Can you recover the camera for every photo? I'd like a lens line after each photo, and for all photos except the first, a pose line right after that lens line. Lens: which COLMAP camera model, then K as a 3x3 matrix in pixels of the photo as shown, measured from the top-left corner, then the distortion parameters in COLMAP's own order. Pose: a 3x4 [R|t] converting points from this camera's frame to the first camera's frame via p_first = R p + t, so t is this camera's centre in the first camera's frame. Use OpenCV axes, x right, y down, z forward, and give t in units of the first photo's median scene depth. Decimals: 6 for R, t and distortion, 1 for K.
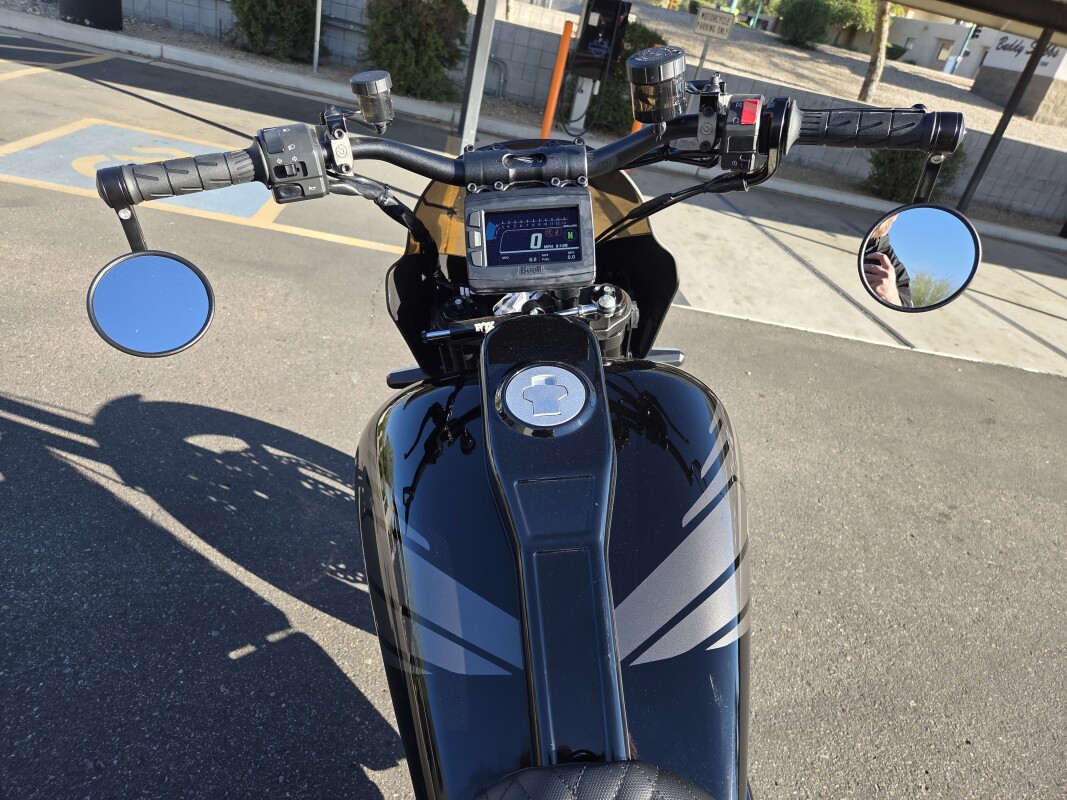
lens RADIAL K [[721.6, 0, 525.9], [0, 721.6, 398.6], [0, 0, 1]] dist [0.051723, -0.045443]
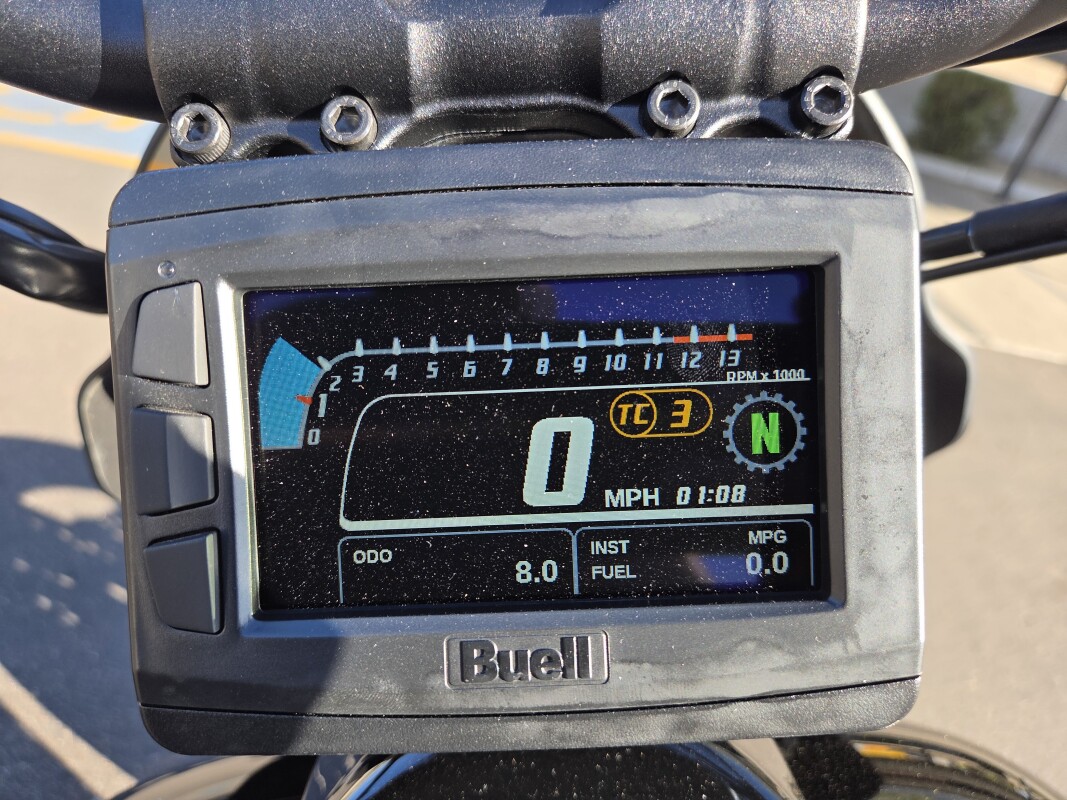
lens RADIAL K [[721.6, 0, 525.9], [0, 721.6, 398.6], [0, 0, 1]] dist [0.051723, -0.045443]
pose [[0.999771, 0.020010, 0.007574, 0.001107], [-0.020422, 0.998050, 0.058977, -0.053105], [-0.006379, -0.059118, 0.998231, 0.182716]]
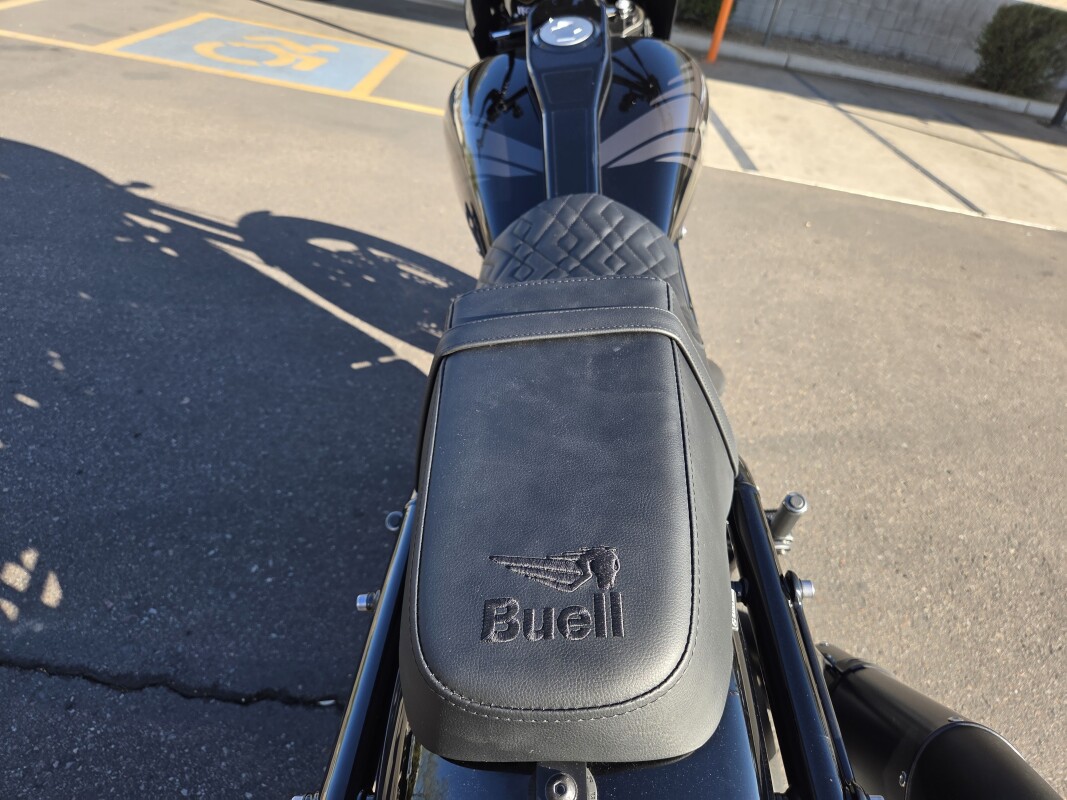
lens RADIAL K [[722.9, 0, 533.5], [0, 722.9, 400.0], [0, 0, 1]] dist [0.040193, -0.039387]
pose [[0.994306, 0.018855, -0.104877, 0.025564], [-0.008751, 0.995345, 0.095976, 0.118145], [0.106198, -0.094512, 0.989843, -0.115223]]
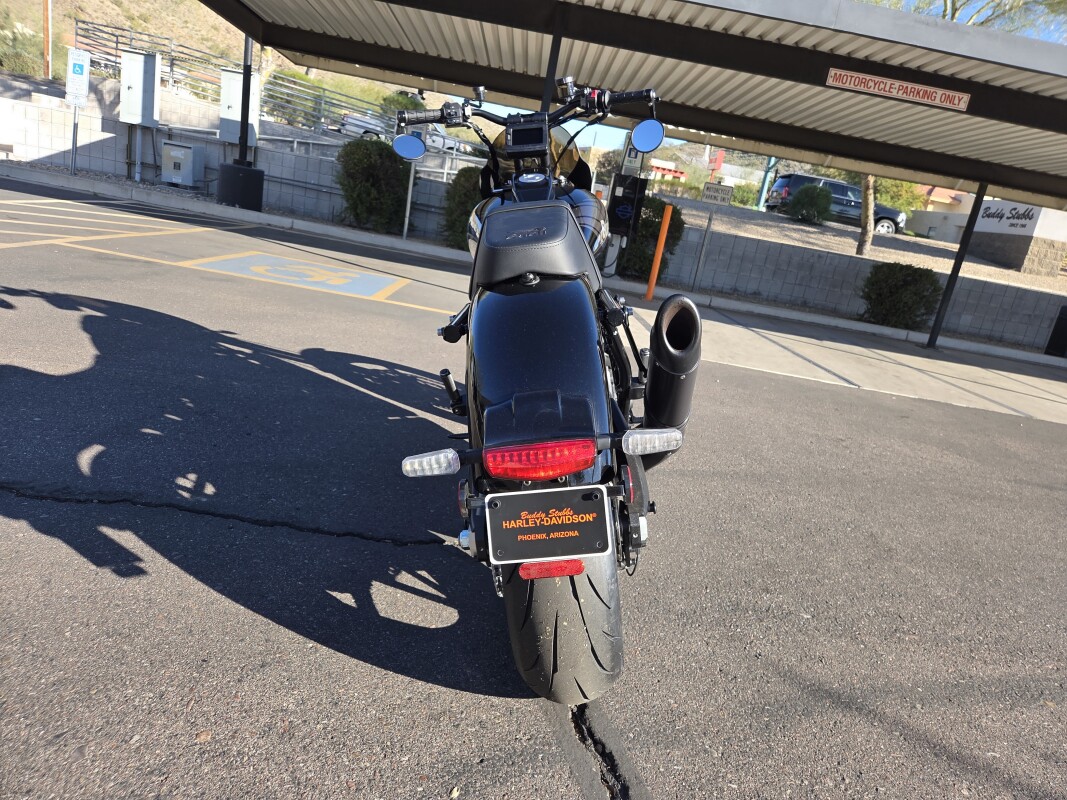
lens RADIAL K [[696.0, 0, 538.4], [0, 696.0, 392.9], [0, 0, 1]] dist [0.083657, -0.082823]
pose [[0.998100, -0.017537, -0.059058, 0.040663], [0.002845, 0.970729, -0.240162, 0.303048], [0.061541, 0.239538, 0.968935, -0.316985]]
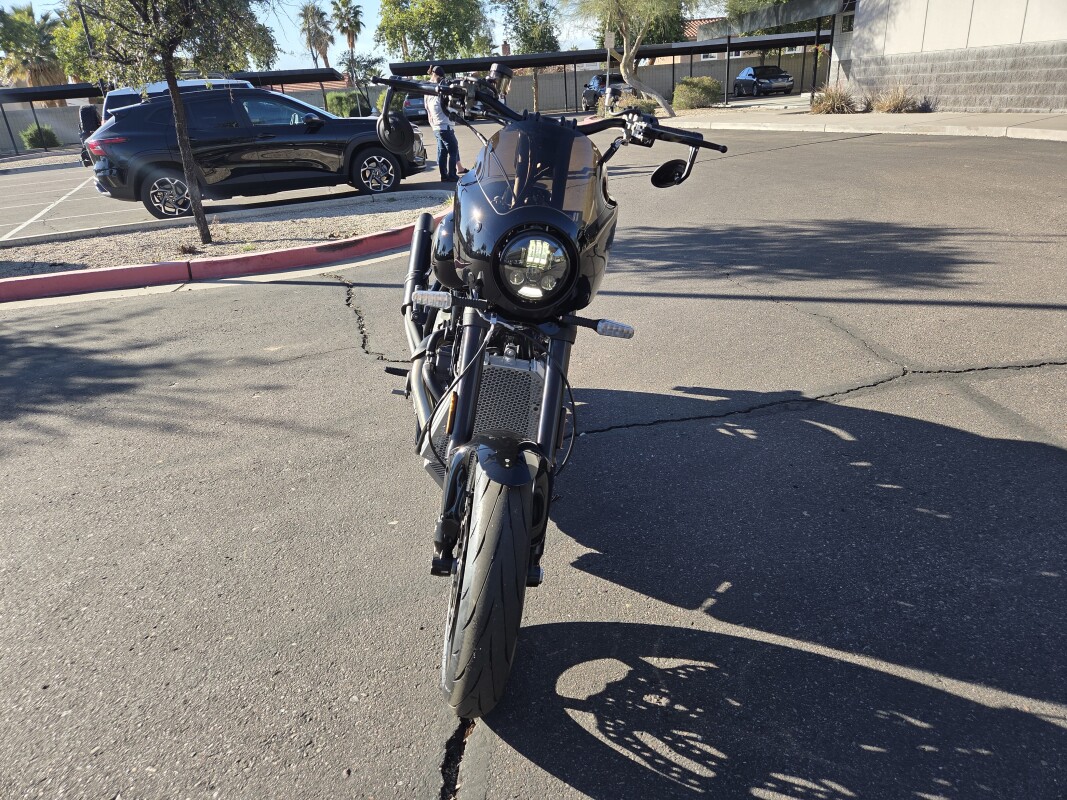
lens RADIAL K [[721.6, 0, 525.9], [0, 721.6, 398.6], [0, 0, 1]] dist [0.051723, -0.045443]
pose [[-0.989000, -0.095200, -0.113205, 0.048569], [-0.147872, 0.618273, 0.771928, -0.318351], [-0.003496, 0.780177, -0.625550, 0.640253]]
